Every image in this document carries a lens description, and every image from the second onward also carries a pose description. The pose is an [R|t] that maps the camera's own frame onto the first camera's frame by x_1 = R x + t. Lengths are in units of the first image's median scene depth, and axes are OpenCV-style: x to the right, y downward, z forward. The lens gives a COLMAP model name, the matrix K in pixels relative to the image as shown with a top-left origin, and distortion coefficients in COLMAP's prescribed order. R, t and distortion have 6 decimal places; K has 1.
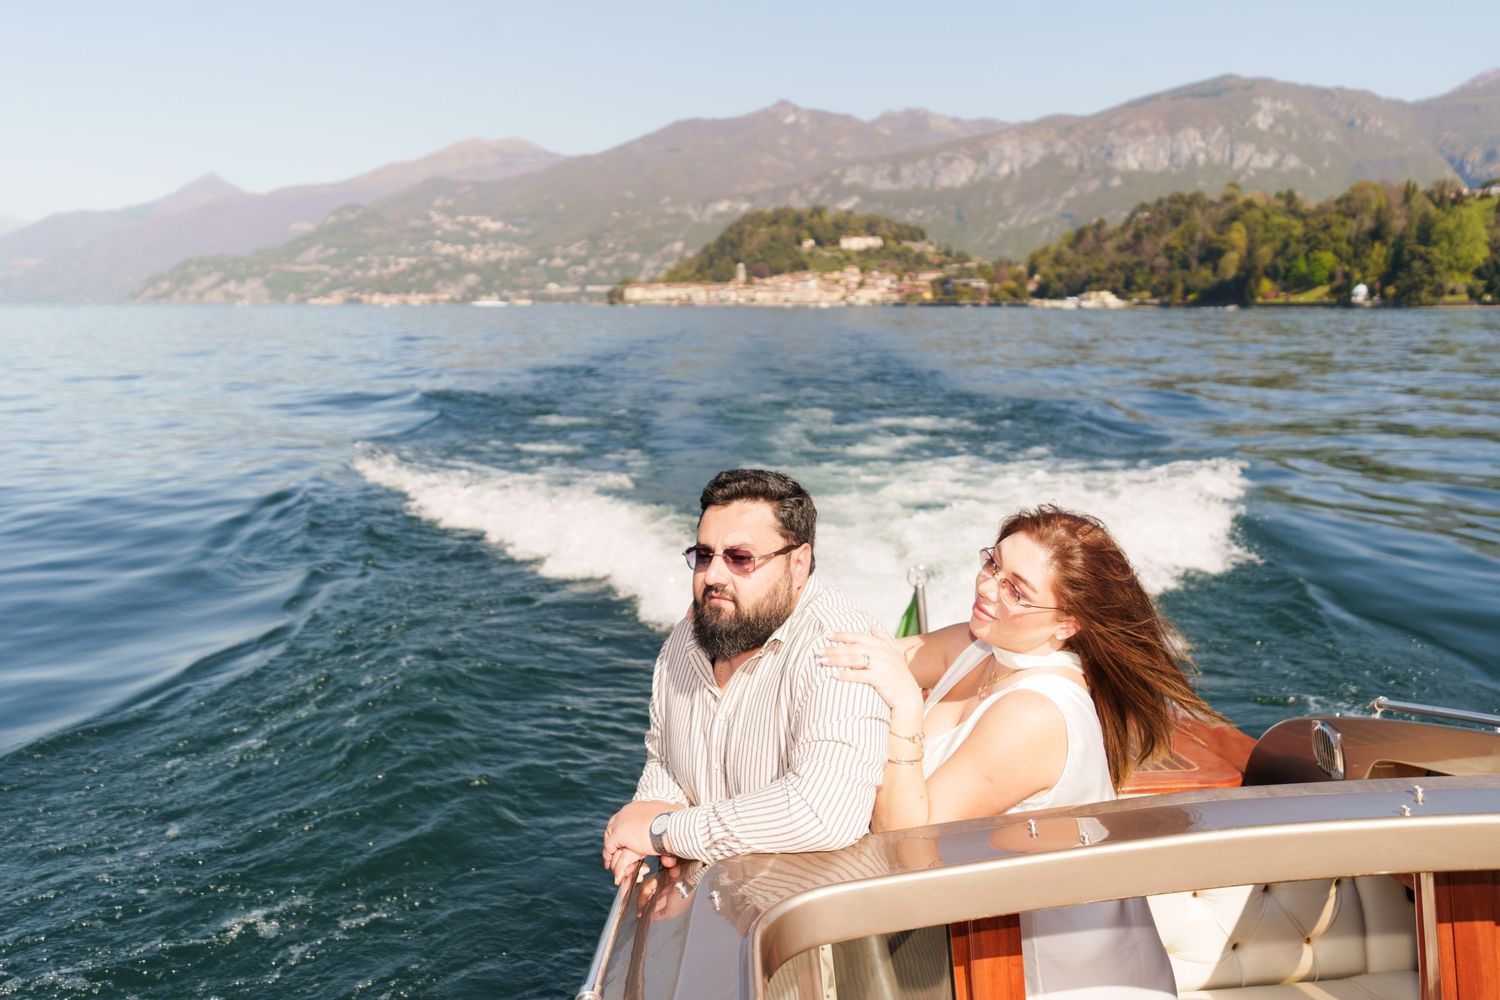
lens RADIAL K [[1227.9, 0, 725.9], [0, 1227.9, 473.8], [0, 0, 1]] dist [0.002509, 0.056564]
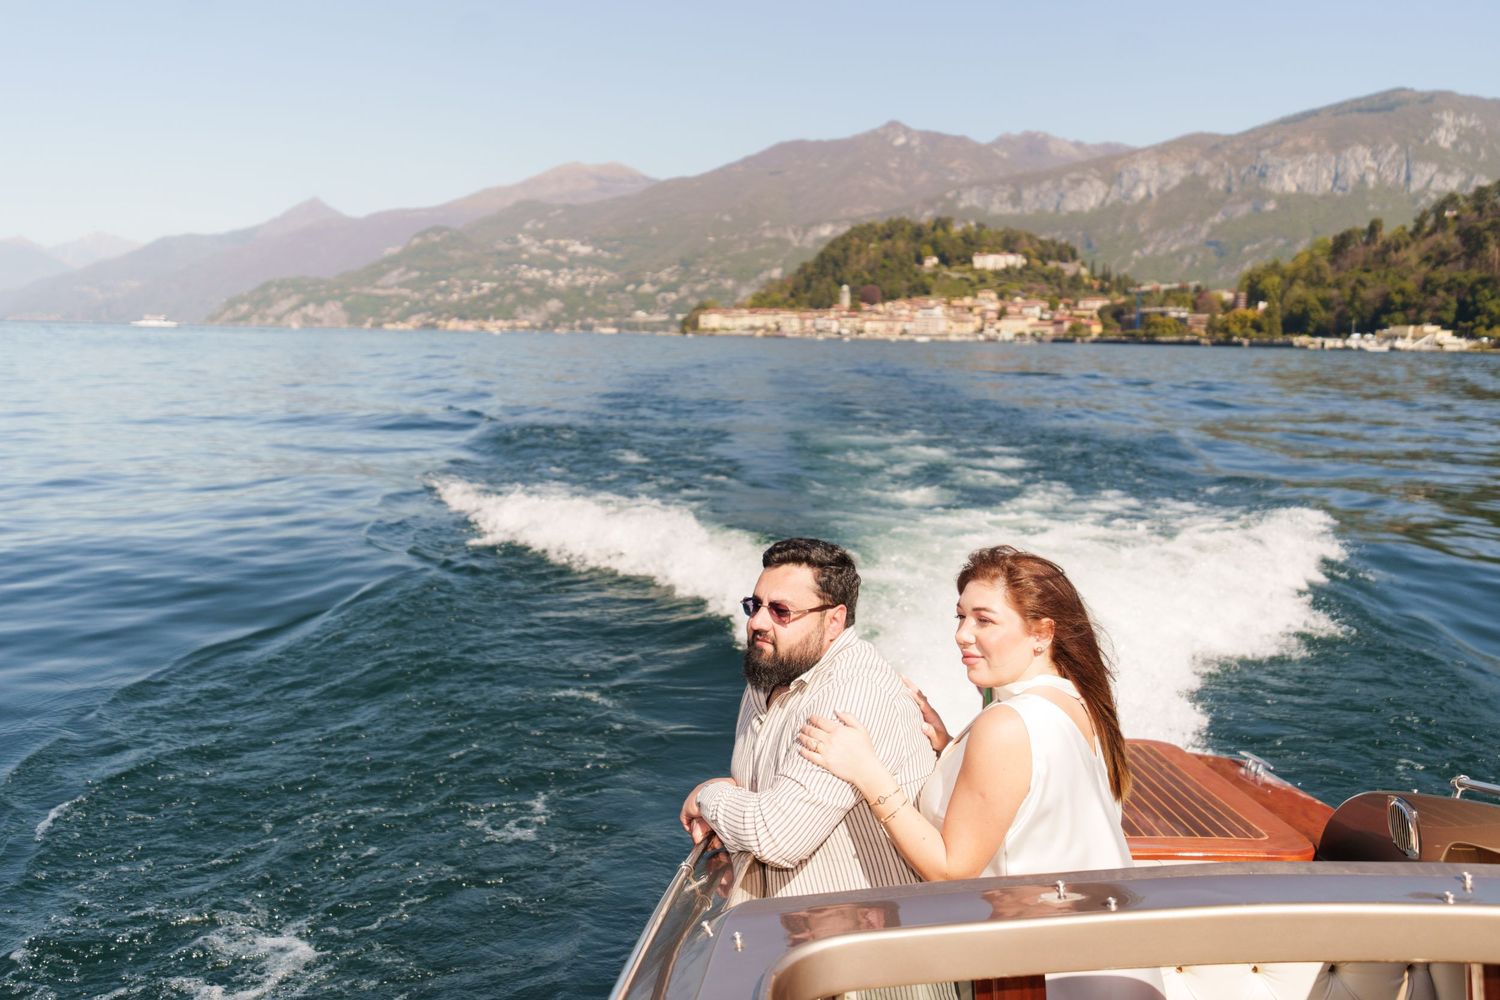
lens RADIAL K [[1204.6, 0, 738.9], [0, 1204.6, 481.3], [0, 0, 1]] dist [-0.006175, 0.070035]
pose [[0.997221, 0.024870, -0.070232, 0.000633], [-0.026061, 0.999531, -0.016093, -0.013933], [0.069798, 0.017879, 0.997401, 0.101610]]
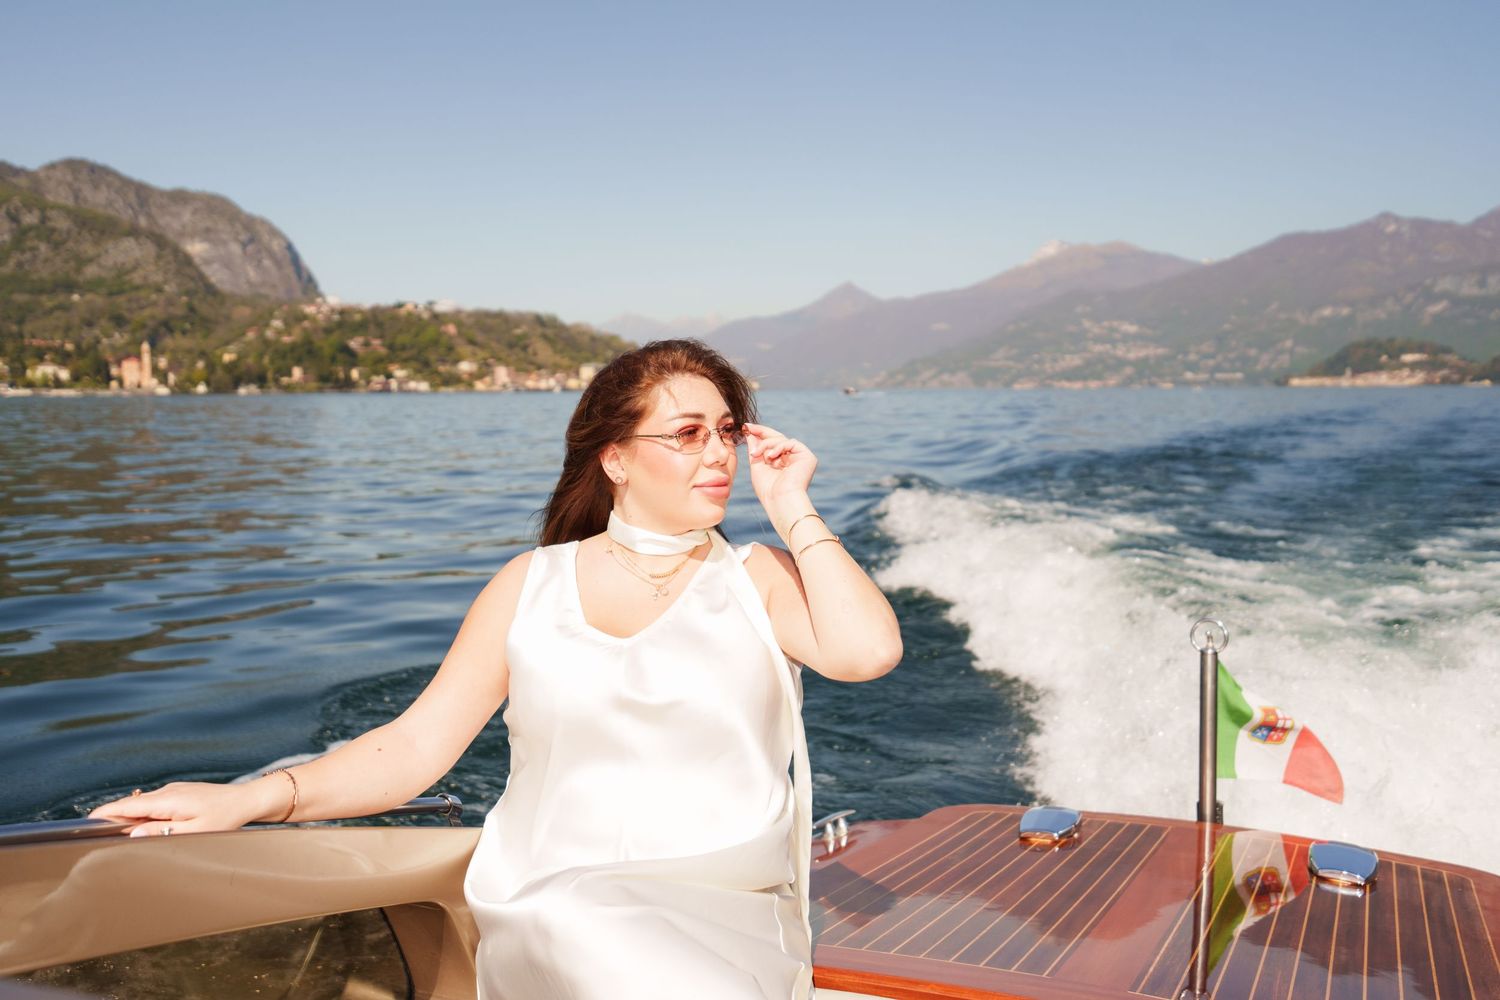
lens RADIAL K [[1228.6, 0, 754.3], [0, 1228.6, 483.1], [0, 0, 1]] dist [-0.008639, 0.070514]
pose [[0.906688, 0.026422, -0.420973, 0.001151], [-0.052064, 0.997415, -0.049532, 0.064124], [0.418576, 0.066828, 0.905720, -0.456946]]
